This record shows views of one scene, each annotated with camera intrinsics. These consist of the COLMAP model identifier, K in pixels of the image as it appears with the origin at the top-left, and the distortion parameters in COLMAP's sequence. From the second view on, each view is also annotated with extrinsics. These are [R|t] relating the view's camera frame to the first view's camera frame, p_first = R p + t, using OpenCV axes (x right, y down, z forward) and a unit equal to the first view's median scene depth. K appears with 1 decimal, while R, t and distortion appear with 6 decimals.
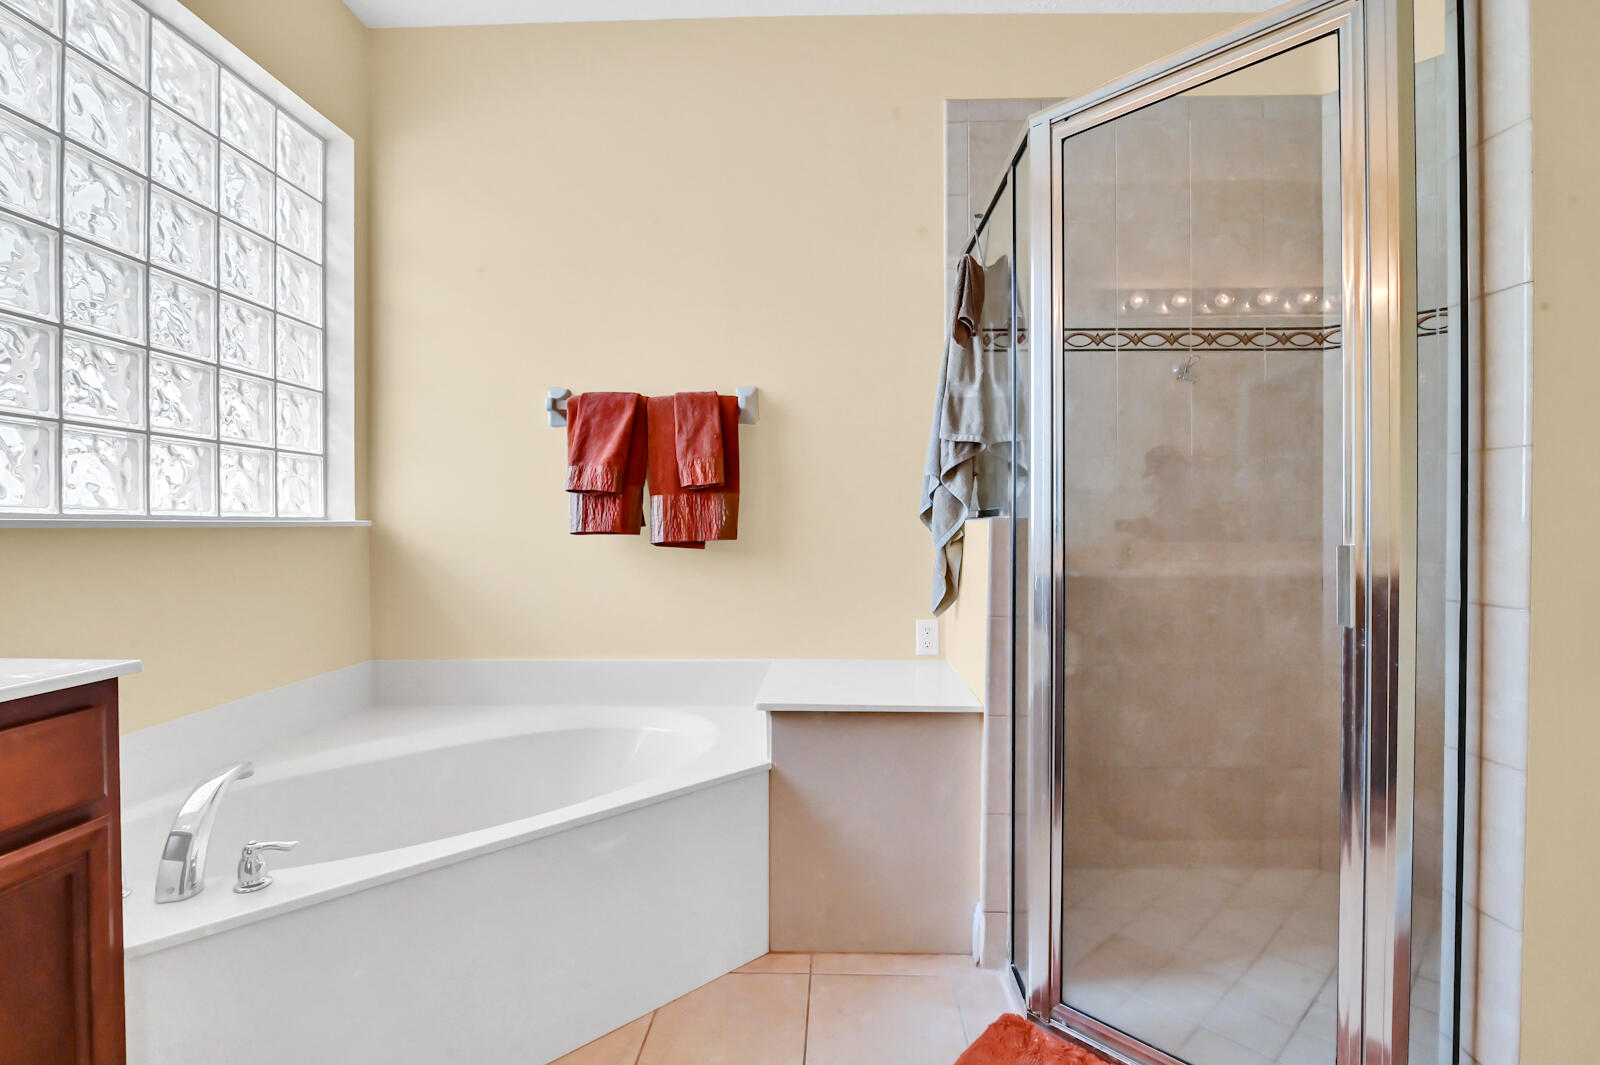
lens RADIAL K [[739.1, 0, 804.3], [0, 739.1, 529.4], [0, 0, 1]] dist [-0.011720, 0.000637]
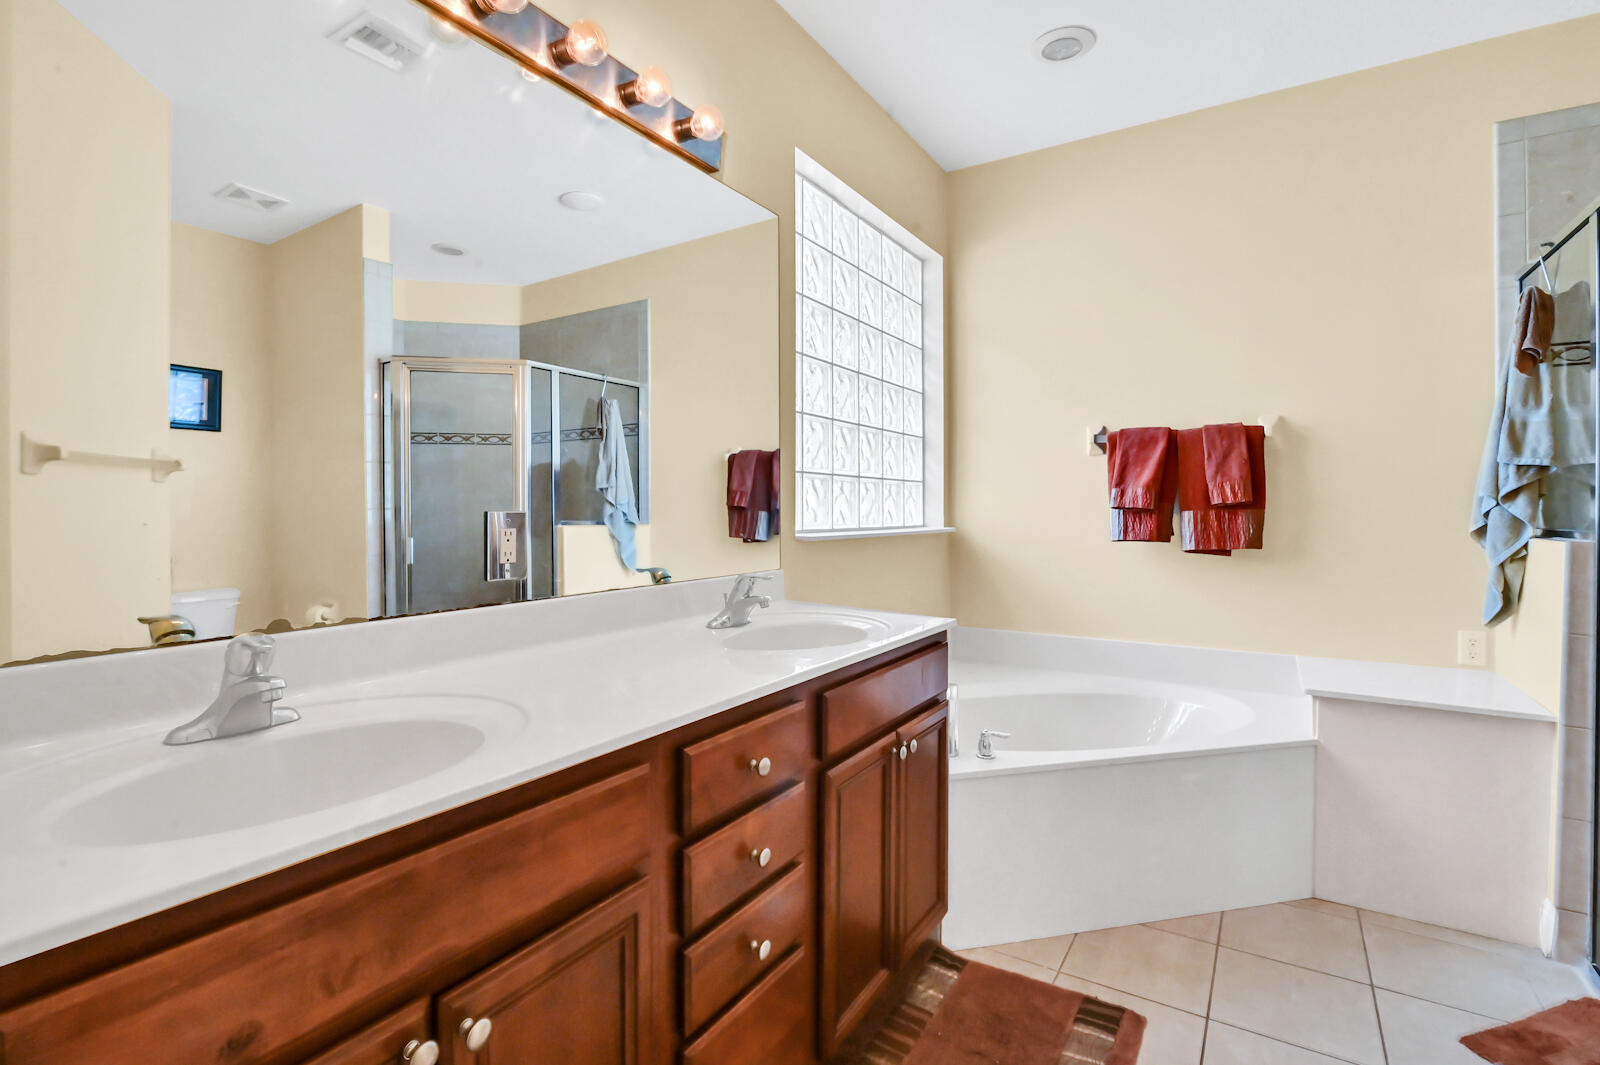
lens RADIAL K [[739.1, 0, 801.5], [0, 739.1, 509.3], [0, 0, 1]] dist [-0.011720, 0.000637]
pose [[0.868005, 0.003611, -0.496543, -0.154178], [-0.005416, 0.999983, -0.002195, -0.044366], [0.496526, 0.004595, 0.868010, -0.389095]]
